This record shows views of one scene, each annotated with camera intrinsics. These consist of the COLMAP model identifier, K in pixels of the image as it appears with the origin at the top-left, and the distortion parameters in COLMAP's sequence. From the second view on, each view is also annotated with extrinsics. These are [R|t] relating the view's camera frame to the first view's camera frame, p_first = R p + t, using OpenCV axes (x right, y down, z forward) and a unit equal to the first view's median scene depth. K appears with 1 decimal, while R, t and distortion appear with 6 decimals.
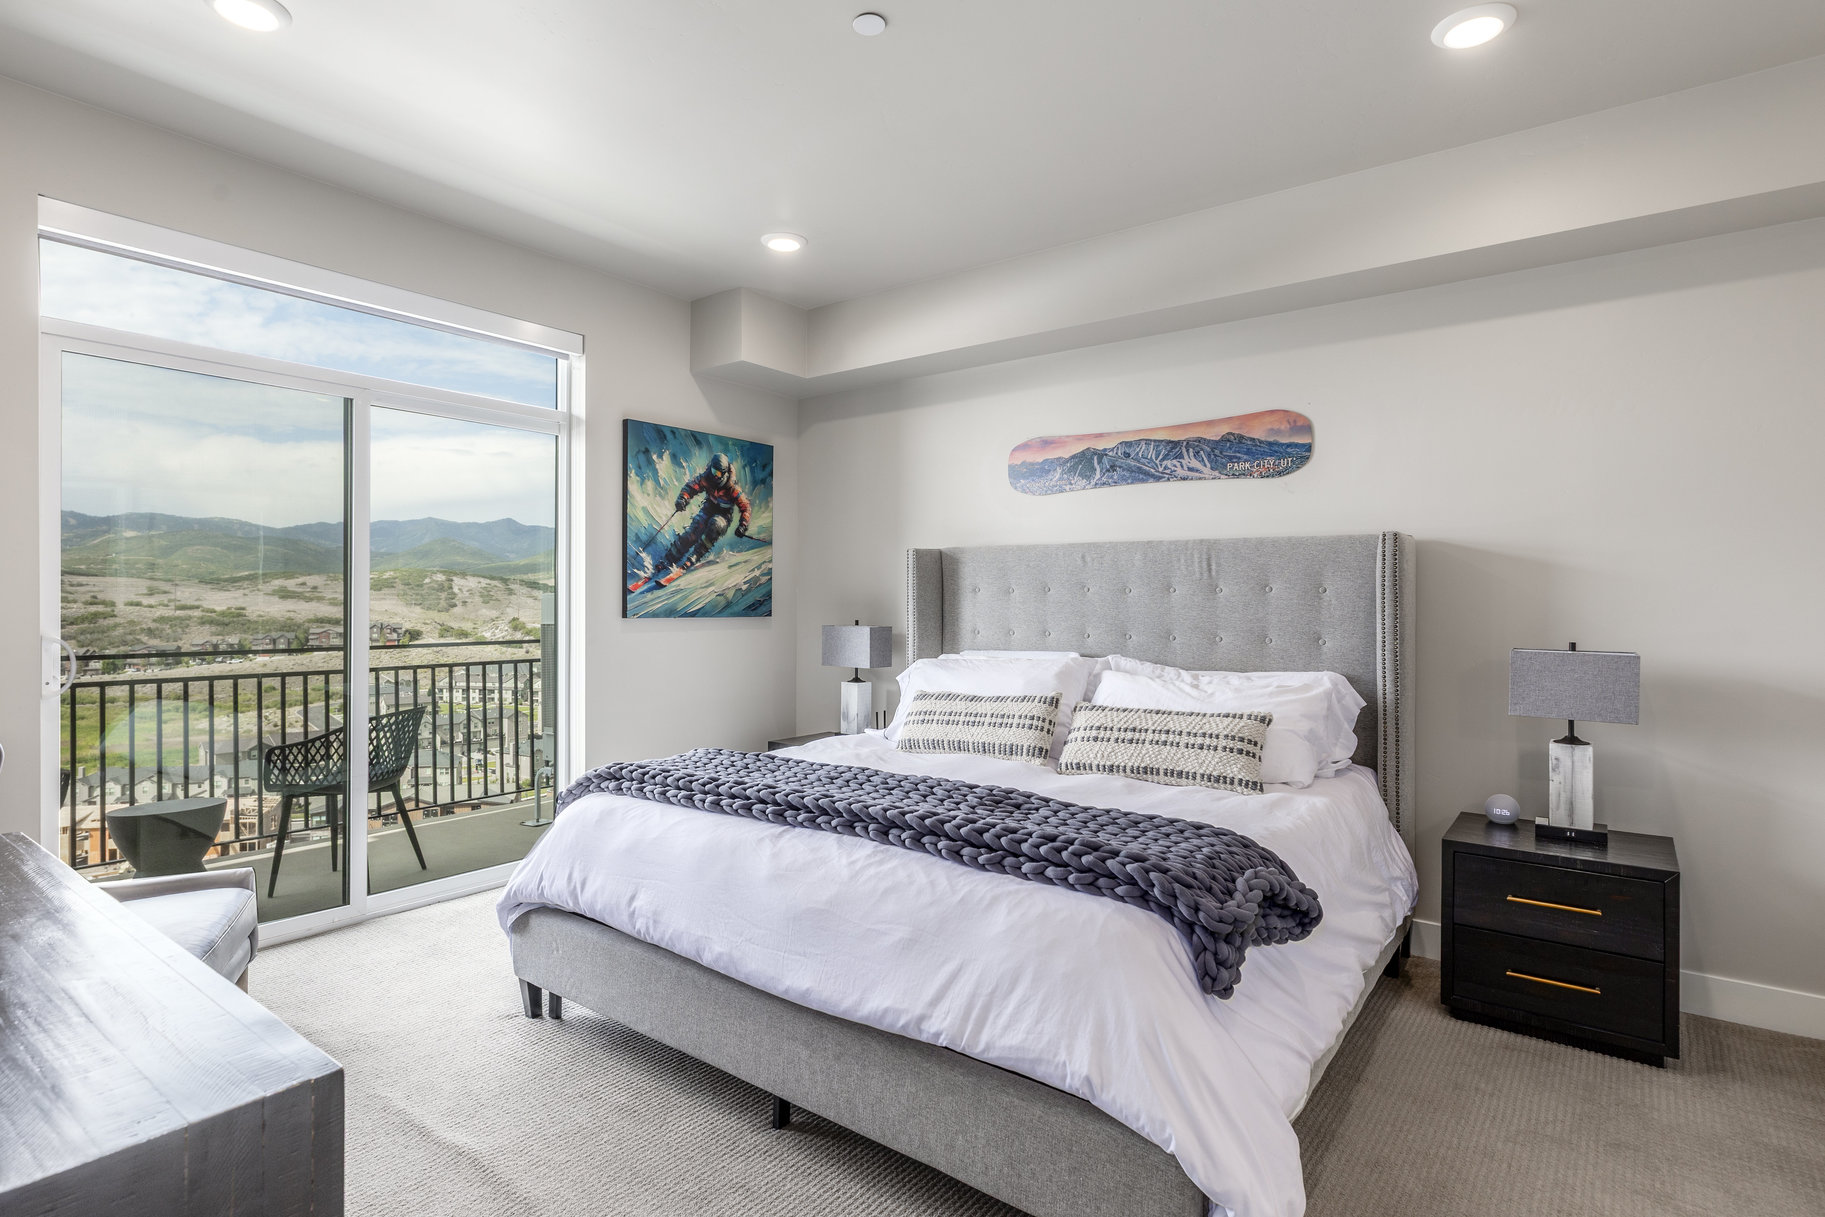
lens RADIAL K [[947.9, 0, 906.4], [0, 947.9, 598.0], [0, 0, 1]] dist [0.001565, 0.001304]
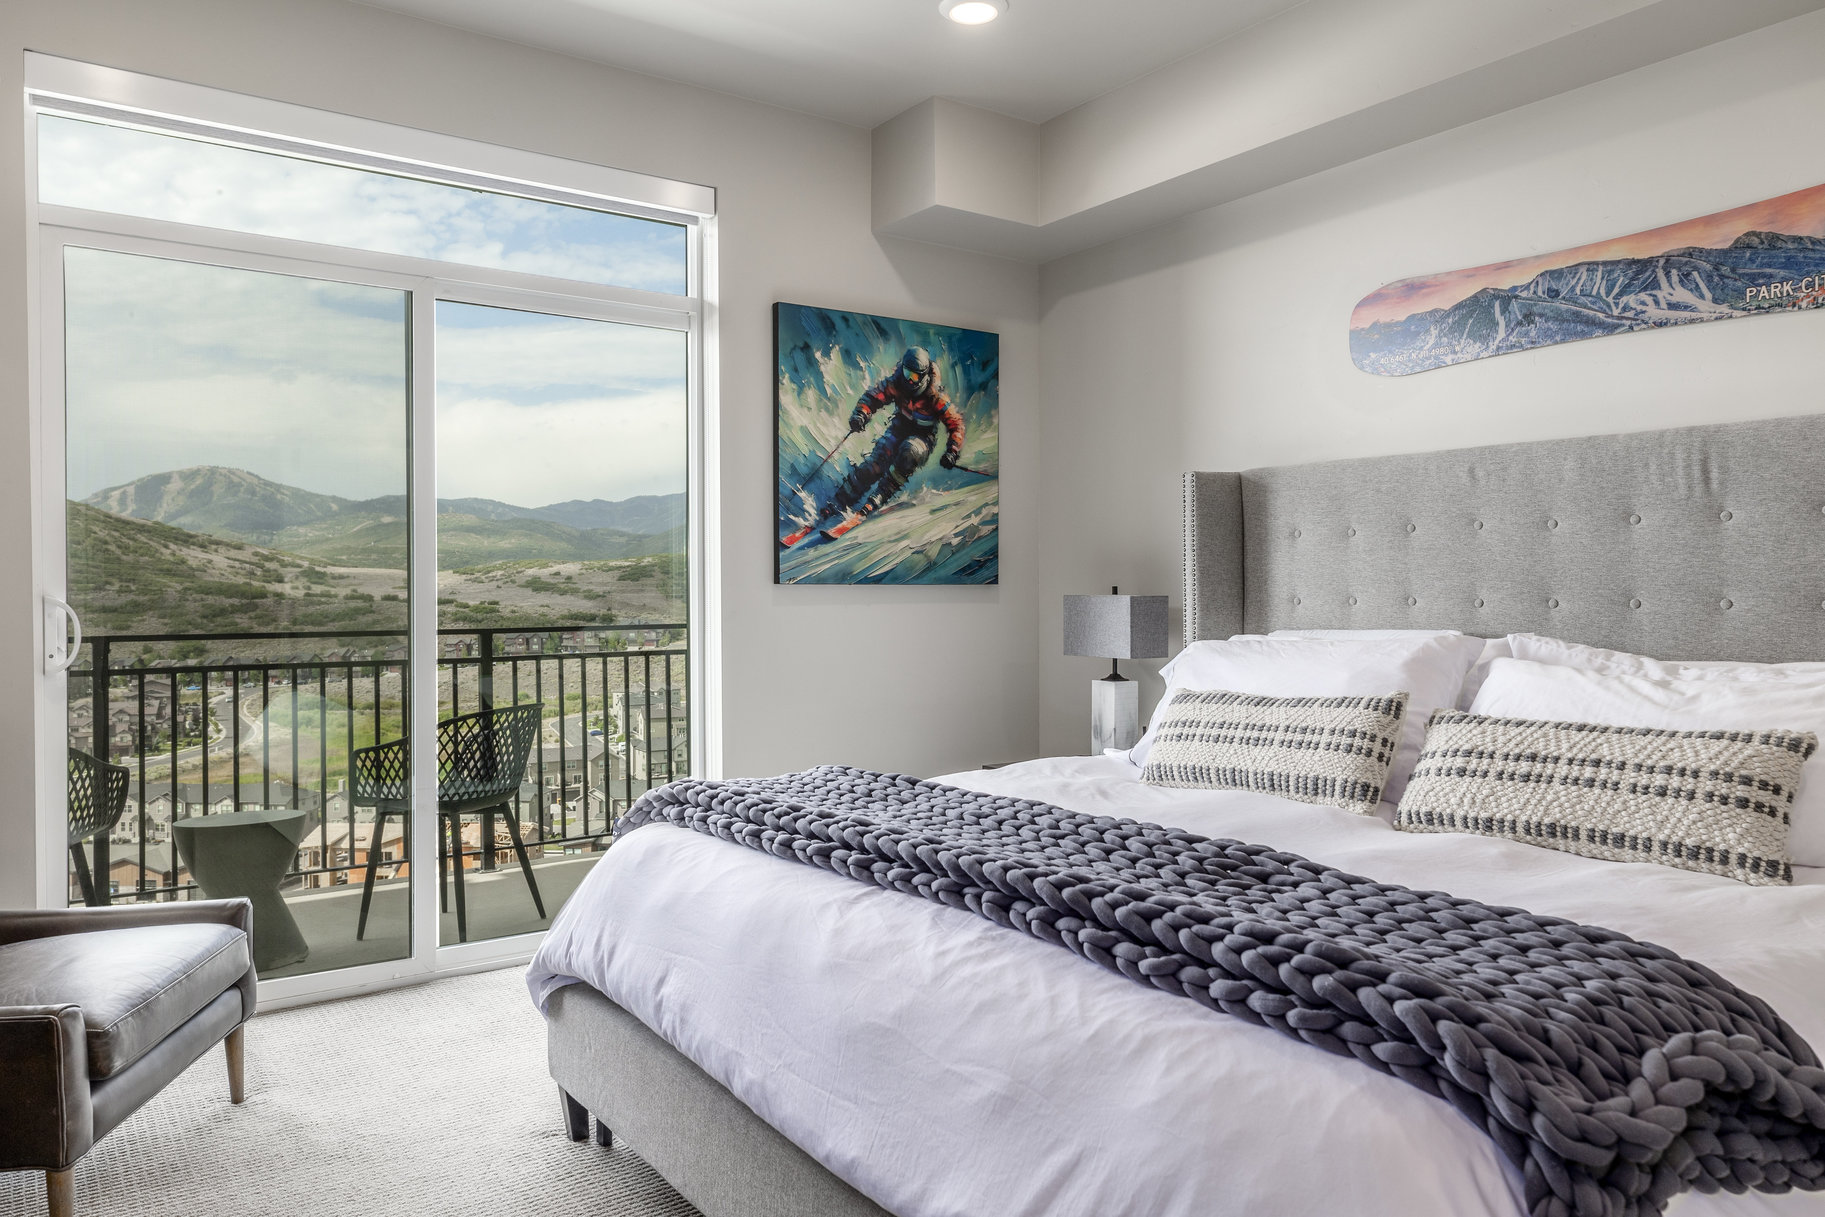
lens RADIAL K [[1281.7, 0, 901.6], [0, 1281.7, 597.4], [0, 0, 1]] dist [0.010921, -0.002616]
pose [[0.953972, -0.005234, -0.299851, 0.089988], [0.007861, 0.999941, 0.007554, 0.028250], [0.299794, -0.009563, 0.953956, 0.128866]]
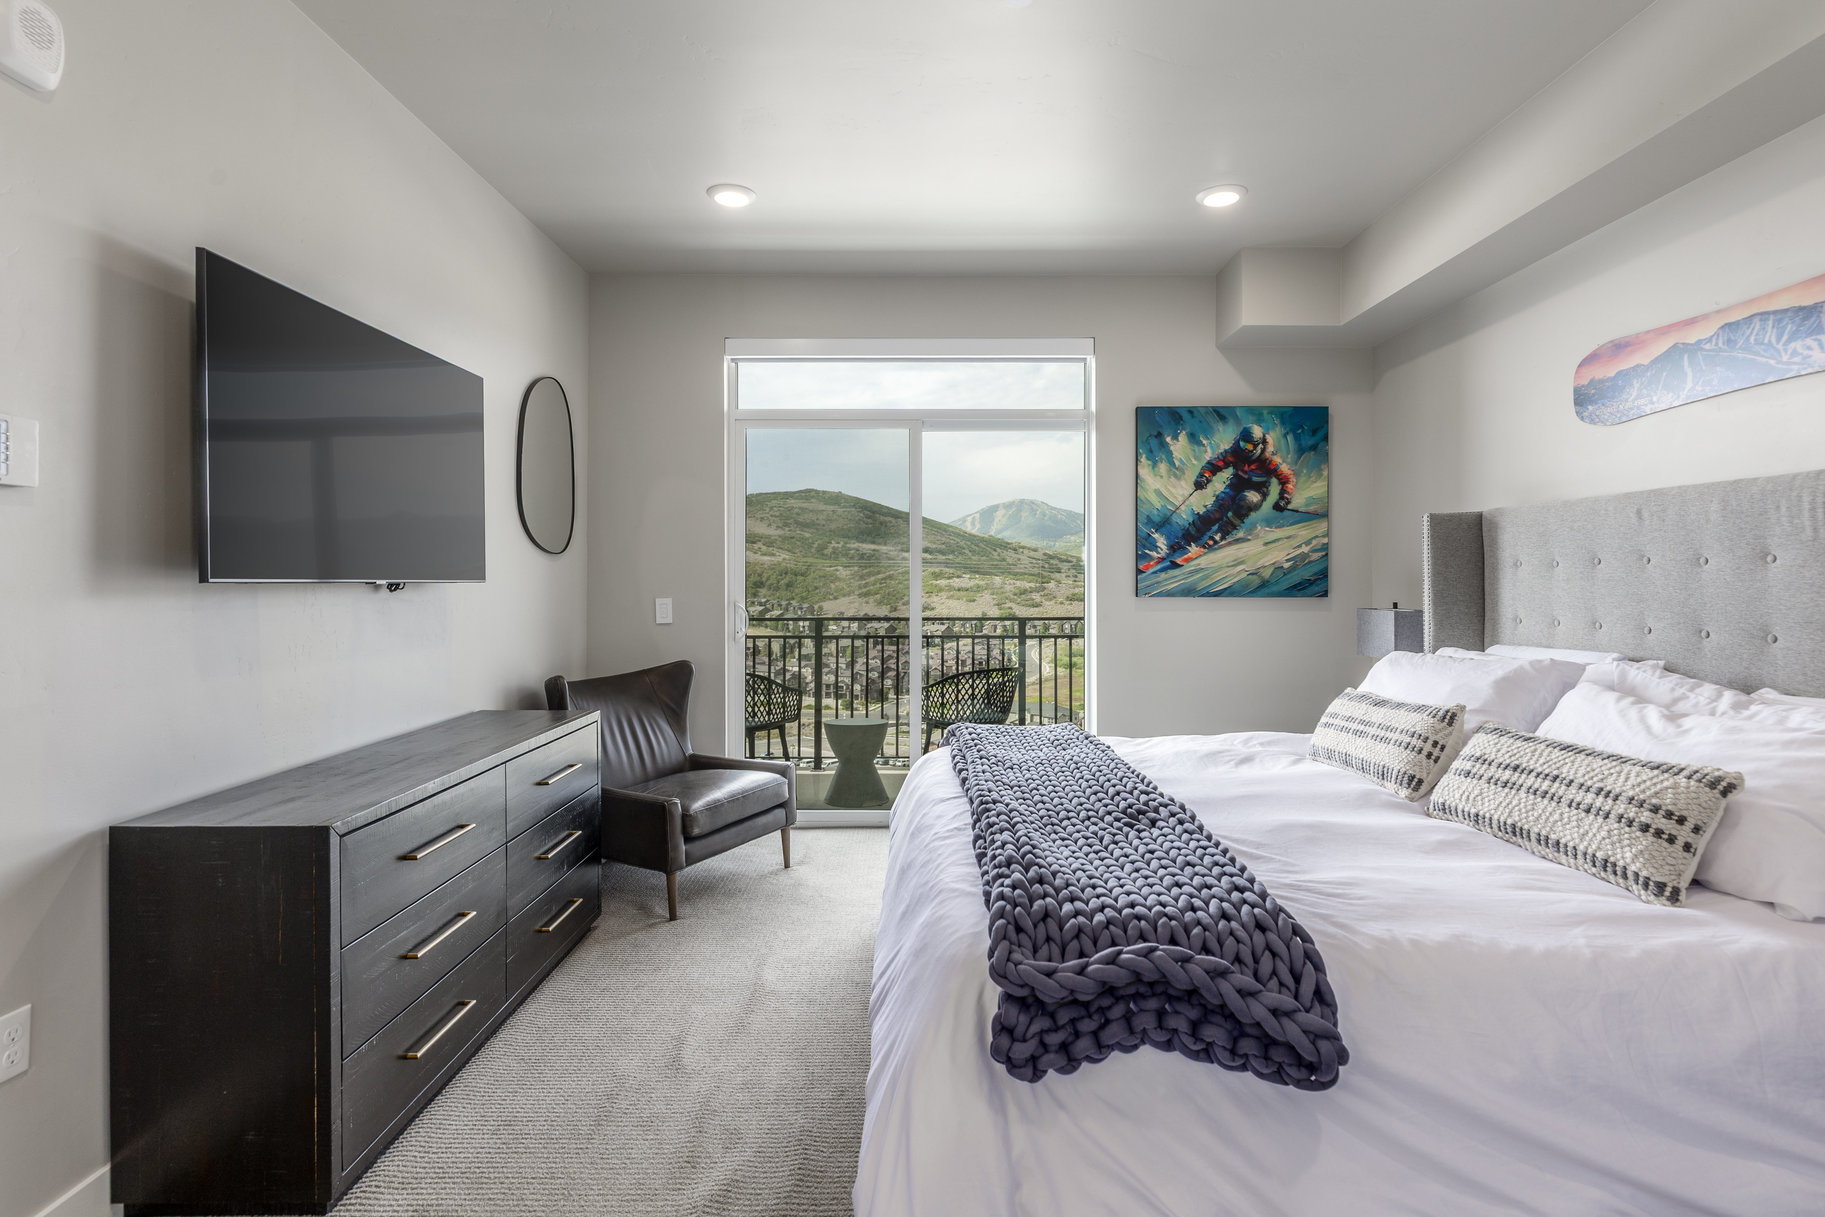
lens RADIAL K [[914.7, 0, 904.2], [0, 914.7, 583.4], [0, 0, 1]] dist [0.002699, -0.001952]
pose [[0.604353, -0.001550, -0.796715, 0.401501], [0.006741, 0.999972, 0.003168, 0.001465], [0.796688, -0.007285, 0.604347, 0.208656]]
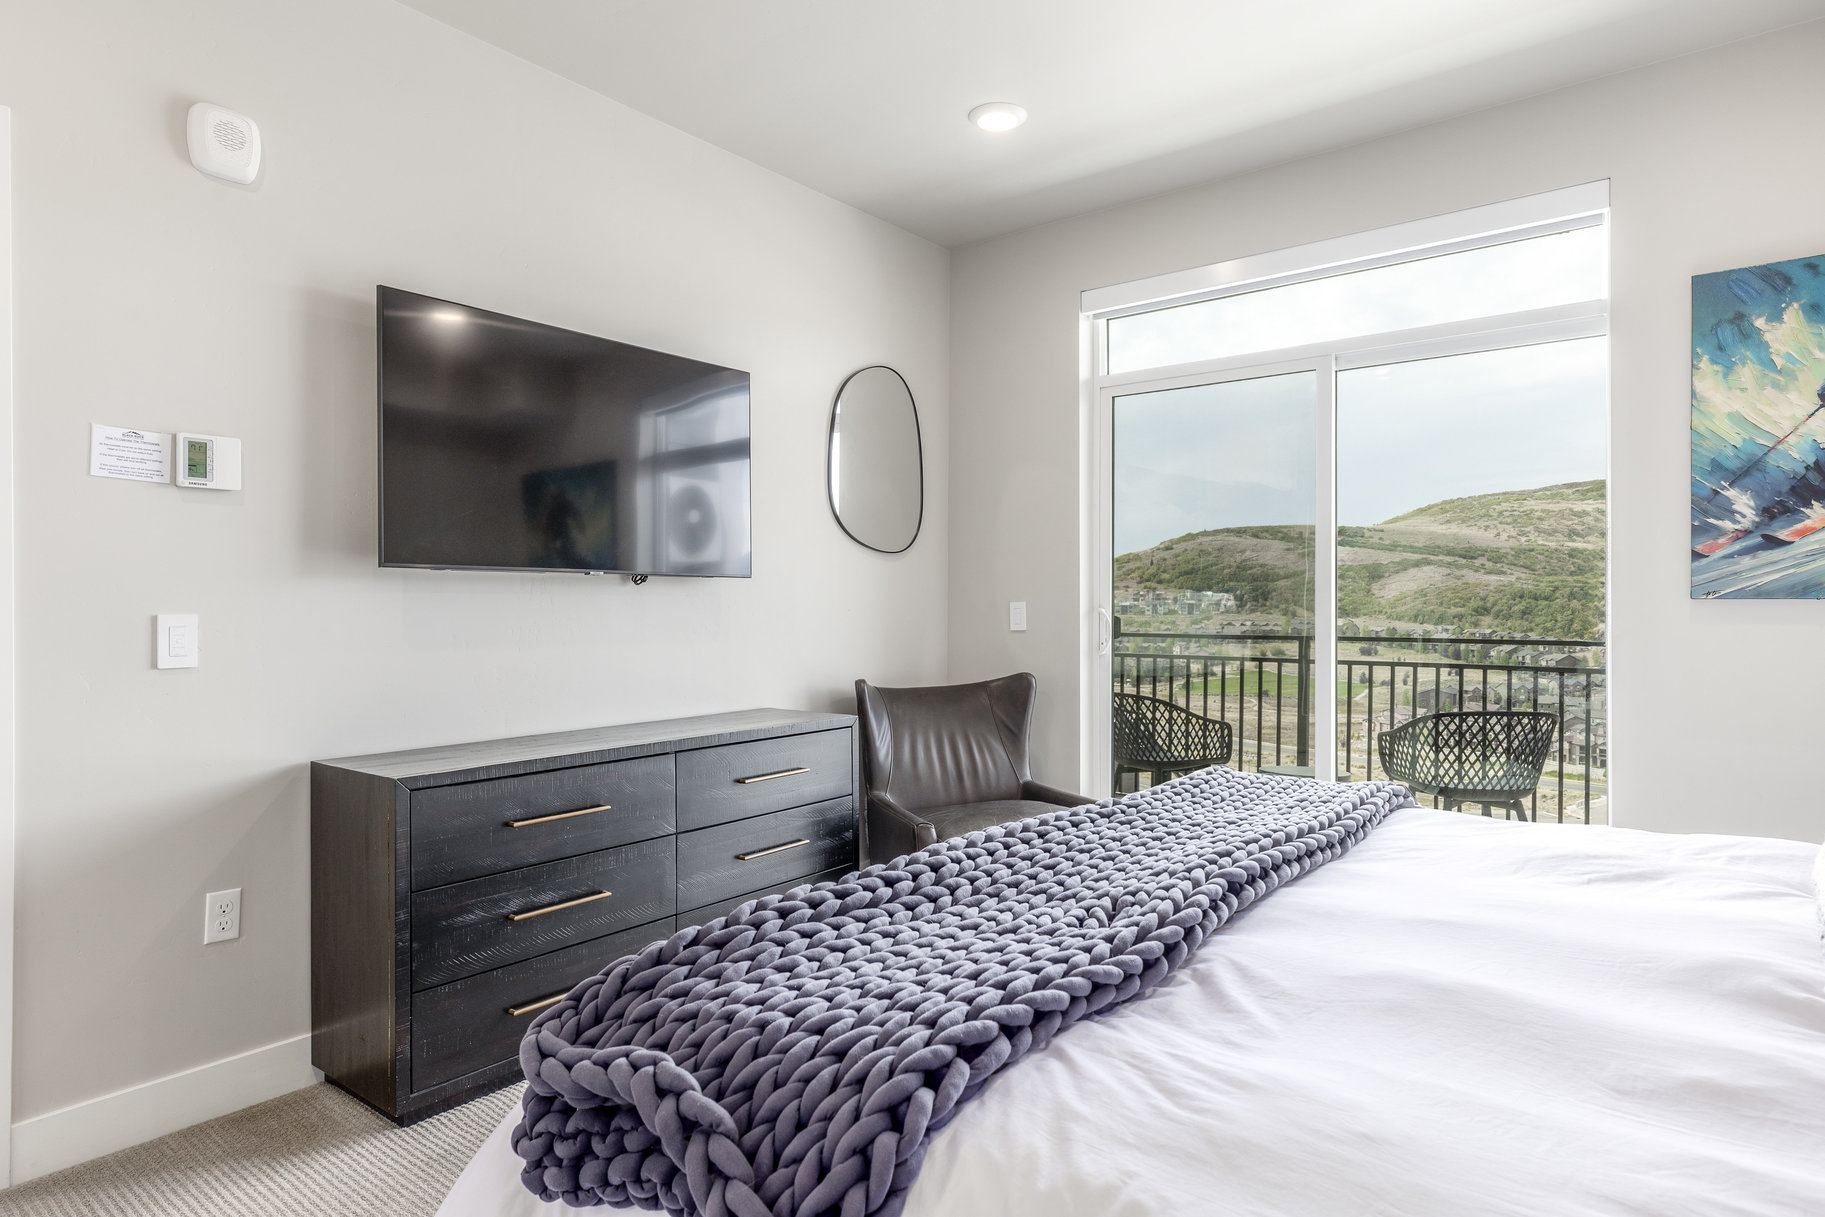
lens RADIAL K [[1026.5, 0, 920.1], [0, 1026.5, 614.0], [0, 0, 1]] dist [0.013272, -0.000811]
pose [[-0.010986, 0.003725, -0.999933, 0.438091], [0.004815, 0.999982, 0.003672, 0.029921], [0.999928, -0.004774, -0.011004, 0.570539]]
